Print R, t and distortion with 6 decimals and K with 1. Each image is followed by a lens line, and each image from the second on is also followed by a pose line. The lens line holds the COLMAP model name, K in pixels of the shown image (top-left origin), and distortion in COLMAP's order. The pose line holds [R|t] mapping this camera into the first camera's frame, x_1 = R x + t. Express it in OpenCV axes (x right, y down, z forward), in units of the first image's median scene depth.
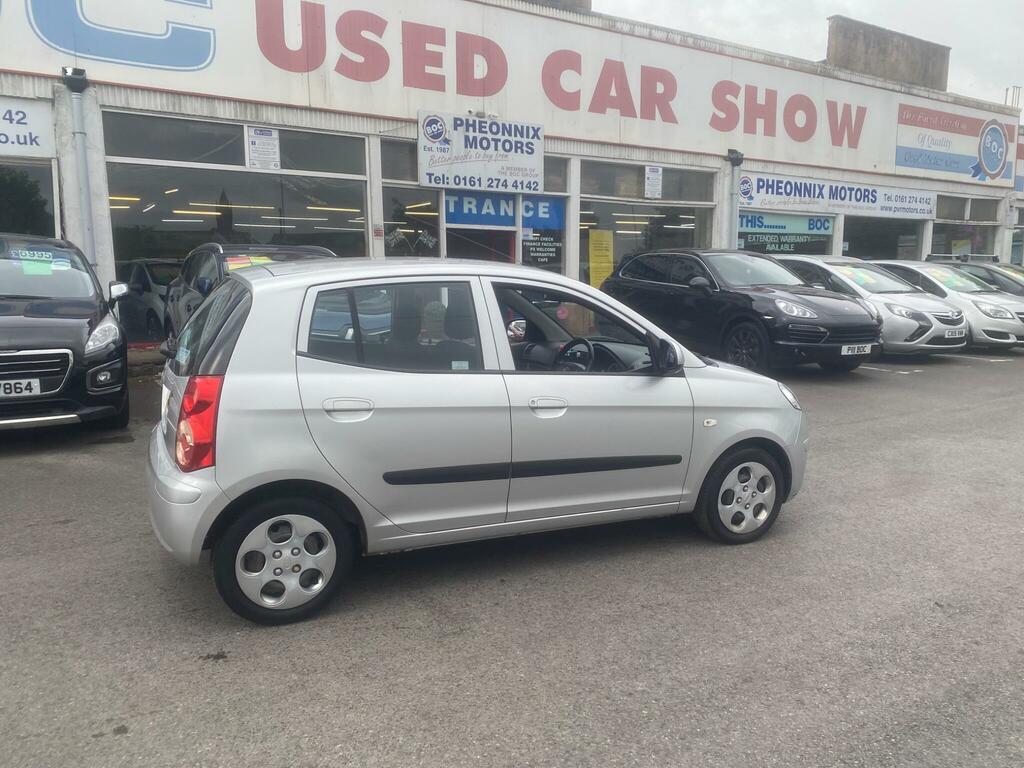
lens RADIAL K [[777.7, 0, 515.7], [0, 777.7, 391.7], [0, 0, 1]] dist [0.031215, -0.036063]
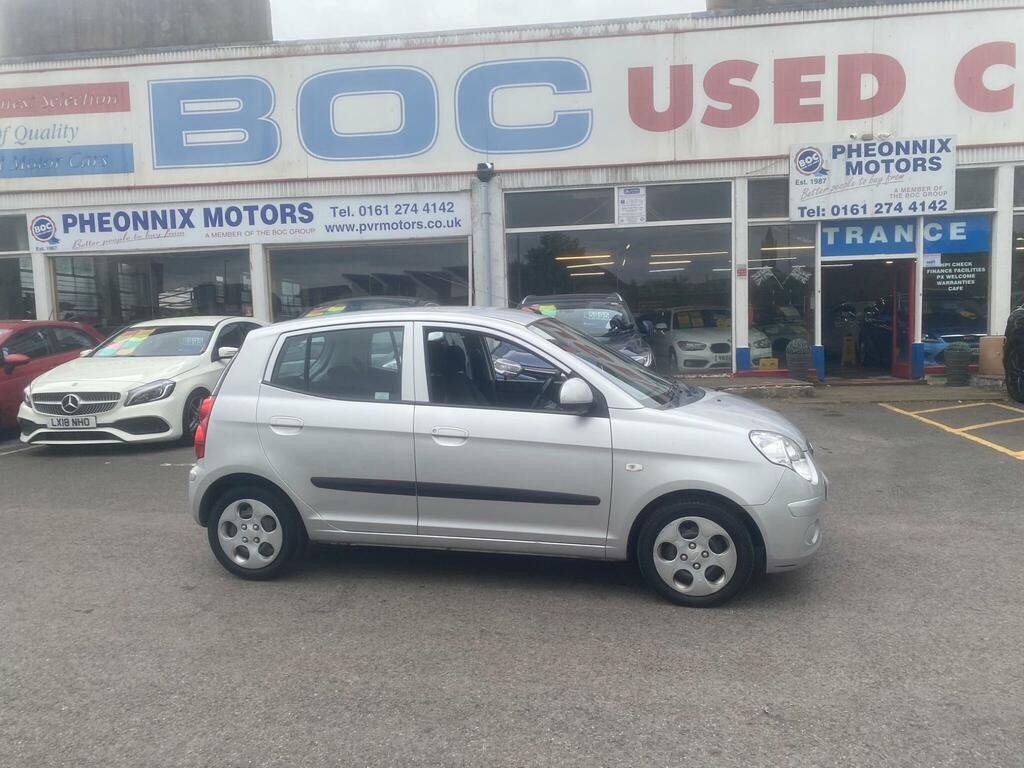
lens RADIAL K [[775.3, 0, 515.4], [0, 775.3, 386.4], [0, 0, 1]] dist [0.027185, -0.031144]
pose [[0.779357, 0.025142, -0.626076, 0.215062], [-0.061078, 0.997485, -0.035974, -0.004553], [0.623596, 0.066276, 0.778932, 0.048979]]
